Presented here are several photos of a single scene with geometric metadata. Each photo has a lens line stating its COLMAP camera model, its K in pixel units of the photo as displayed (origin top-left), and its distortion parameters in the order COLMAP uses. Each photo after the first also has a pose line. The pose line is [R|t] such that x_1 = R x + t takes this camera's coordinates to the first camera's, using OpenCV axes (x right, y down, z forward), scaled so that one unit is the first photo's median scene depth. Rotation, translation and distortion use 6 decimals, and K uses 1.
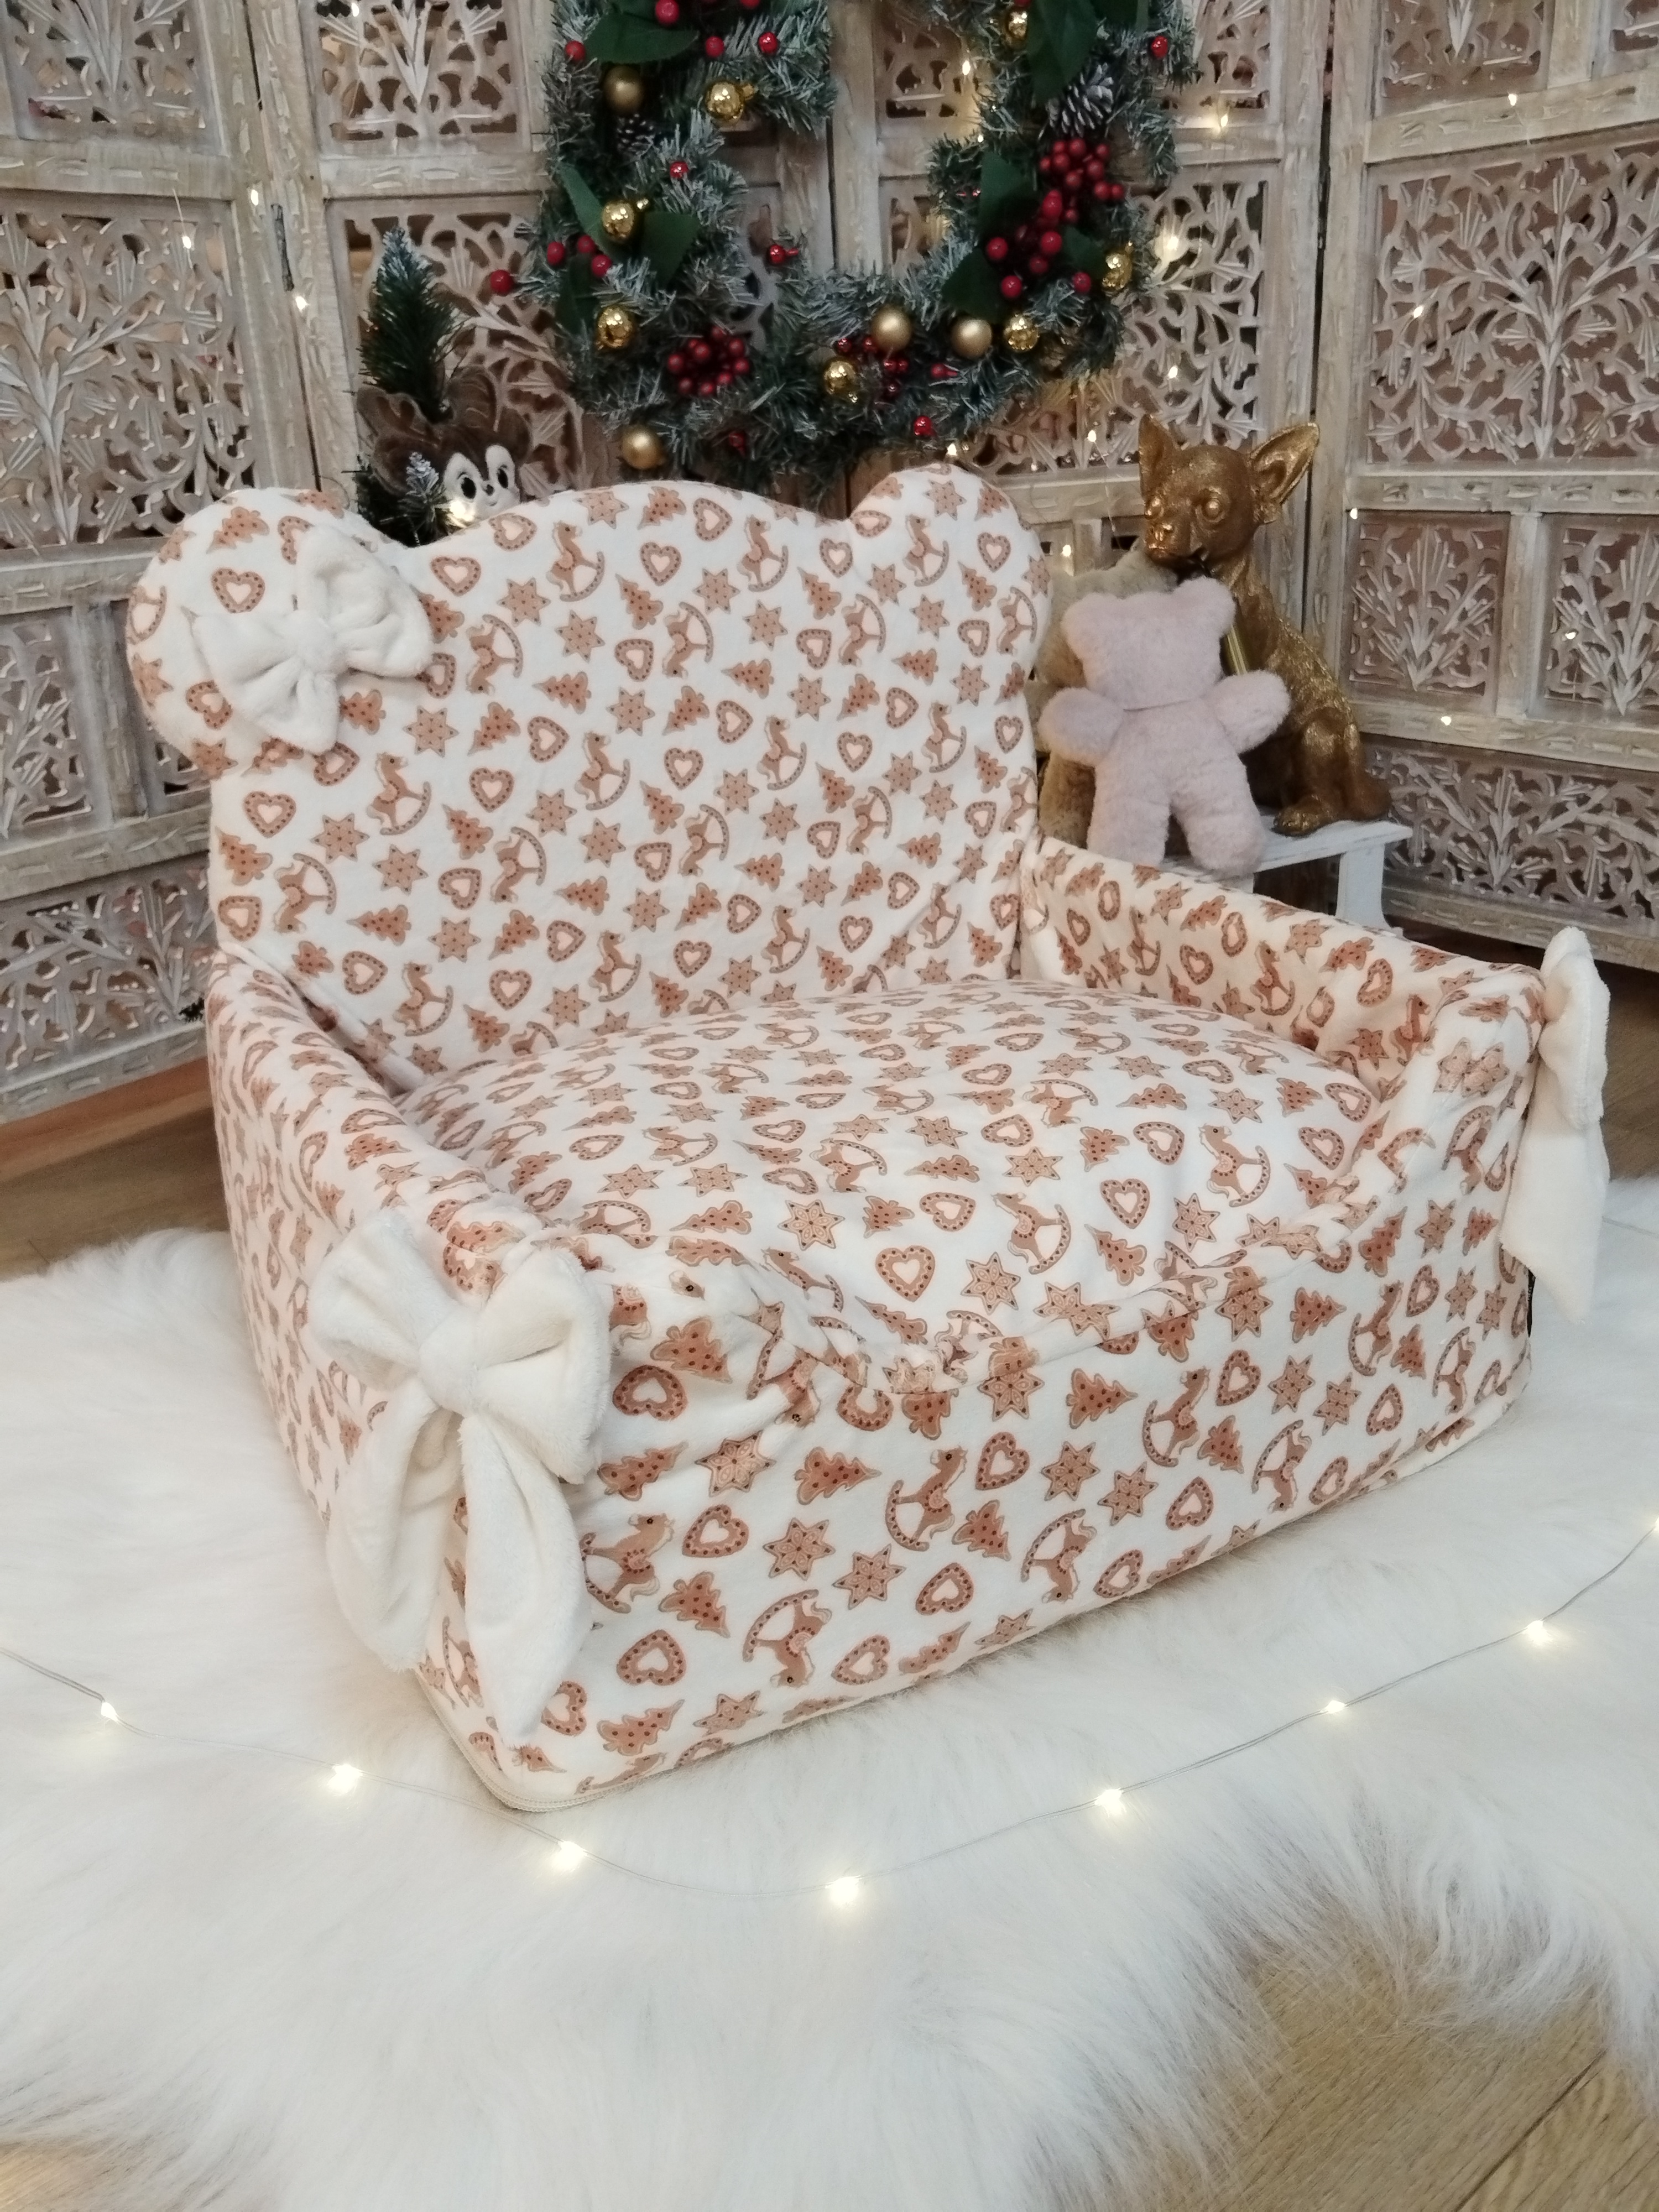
lens RADIAL K [[1773.9, 0, 831.1], [0, 1773.9, 1101.5], [0, 0, 1]] dist [-0.018220, 0.009314]
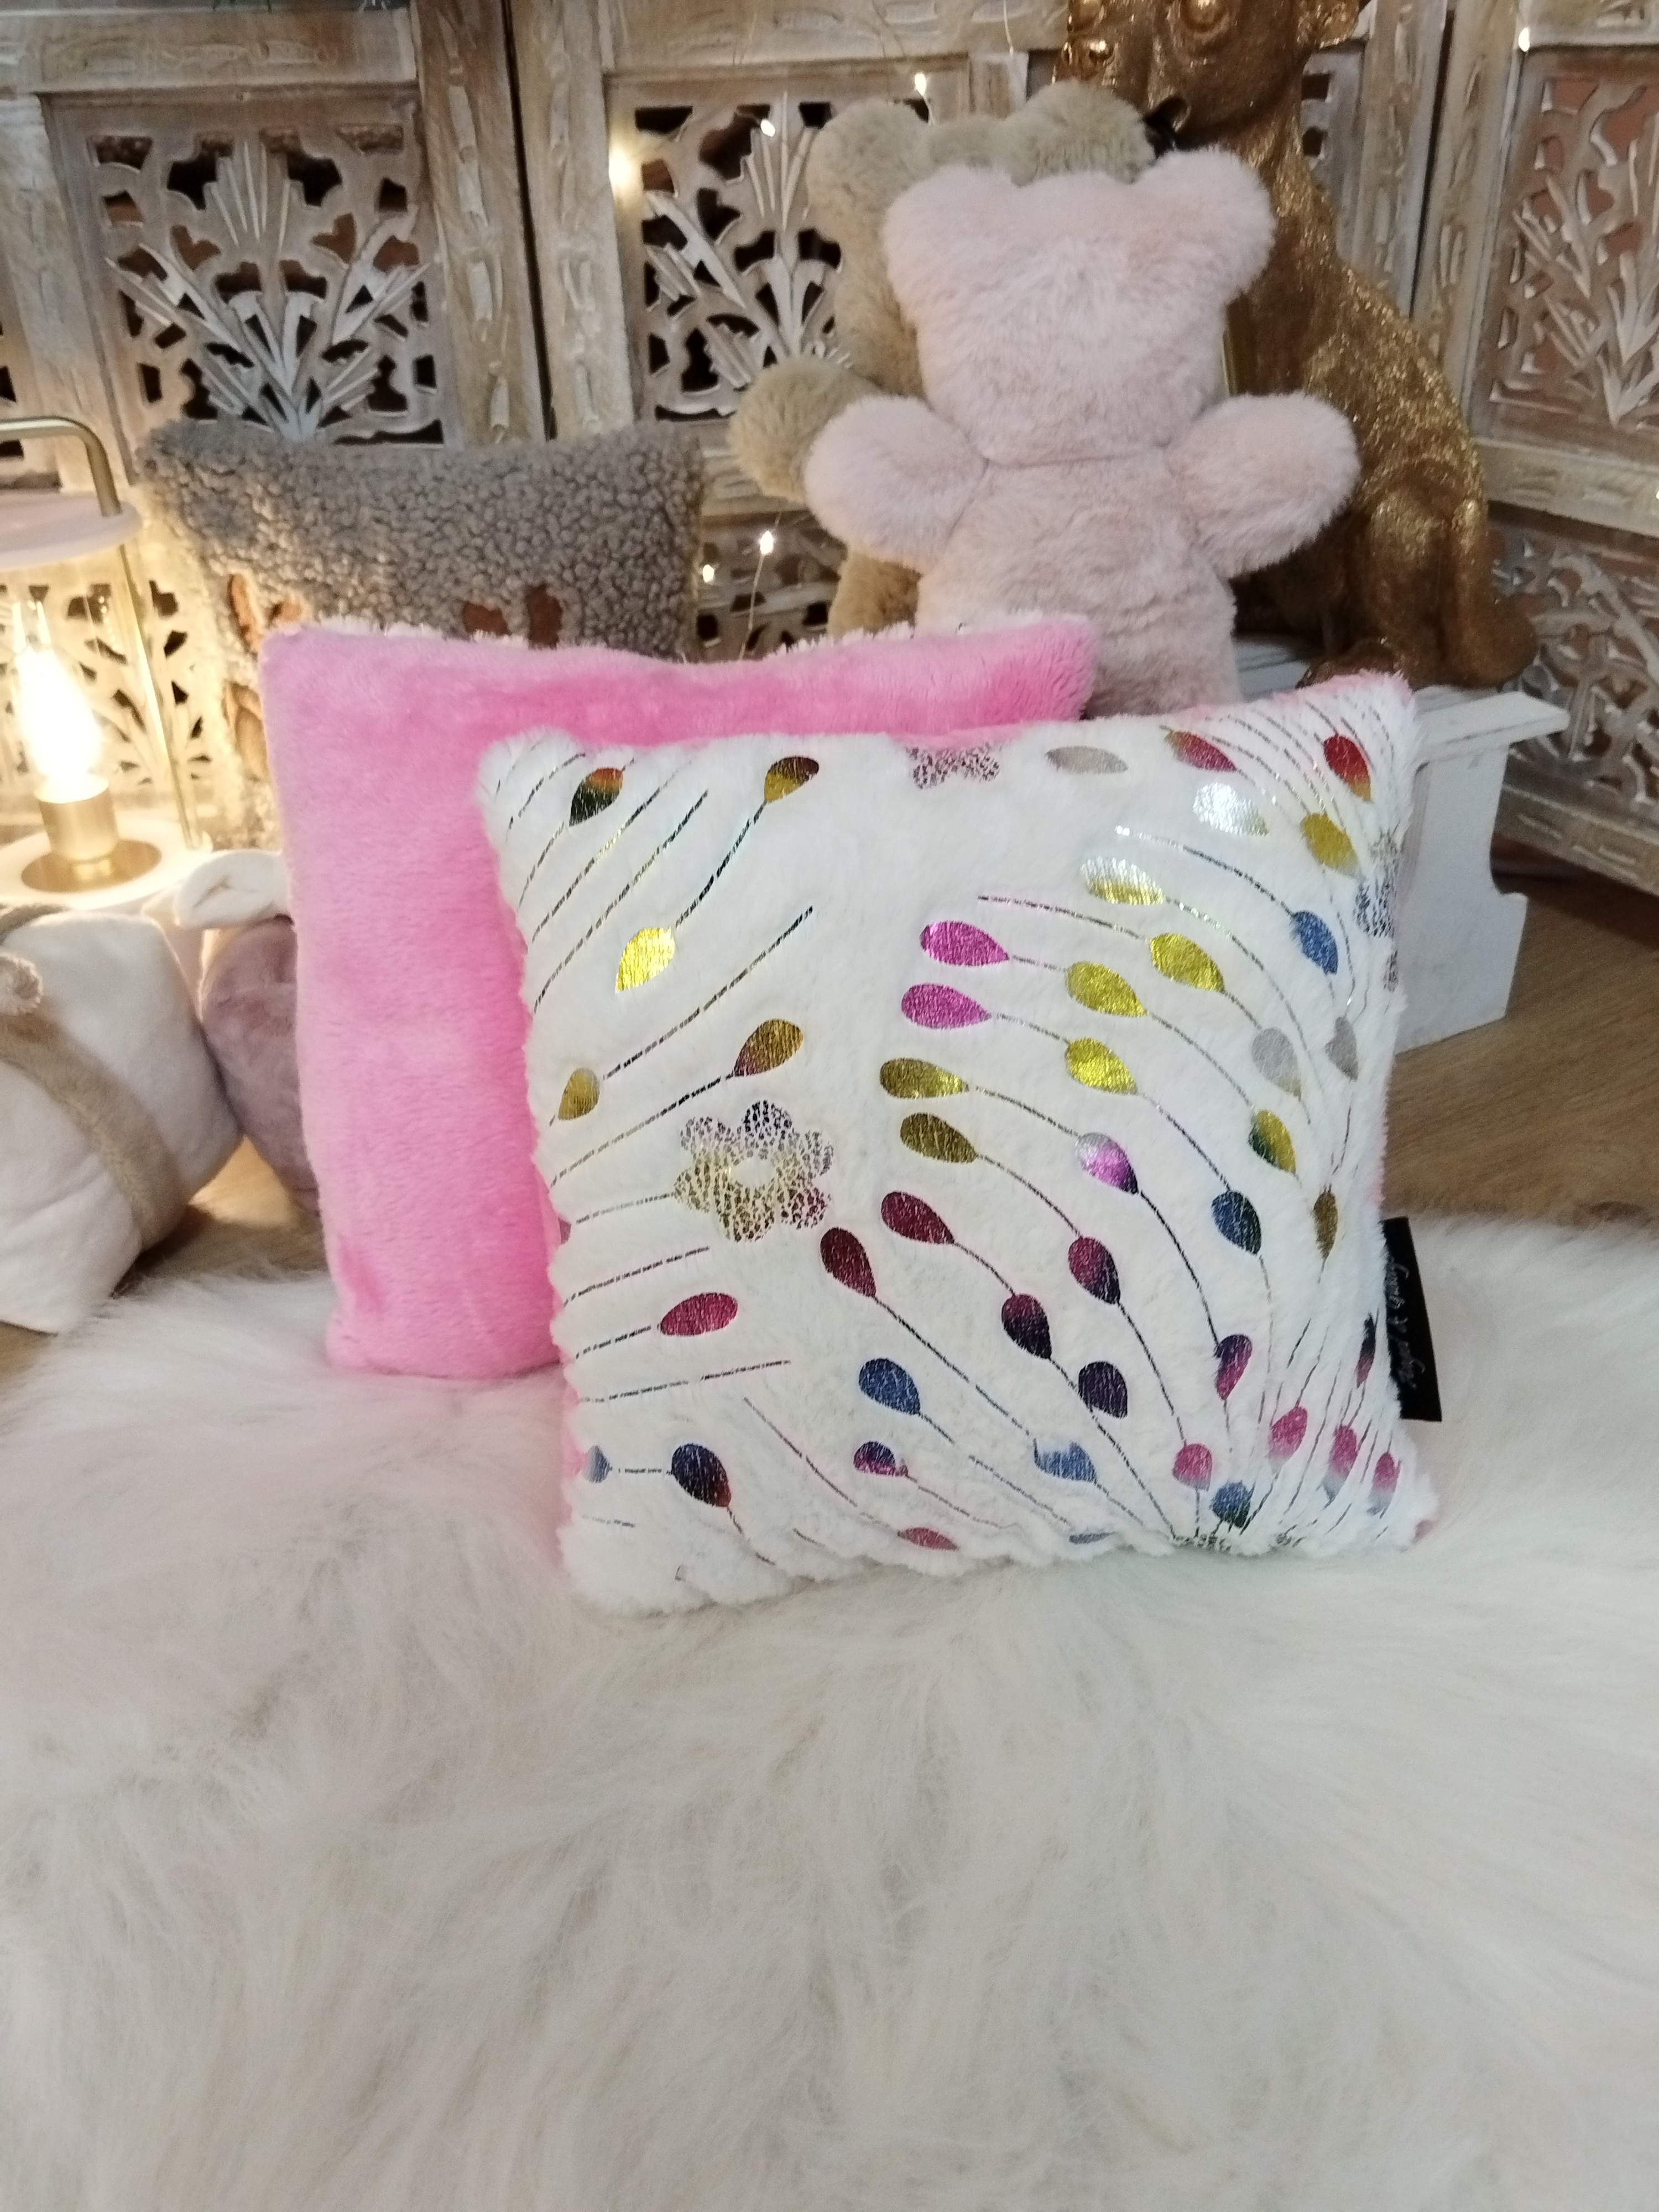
lens RADIAL K [[1773.9, 0, 822.2], [0, 1773.9, 1105.4], [0, 0, 1]] dist [-0.018220, 0.009314]
pose [[0.994934, 0.069947, -0.072212, 0.149679], [-0.056294, 0.982727, 0.176291, -0.114765], [0.083296, -0.171332, 0.981686, 0.434808]]
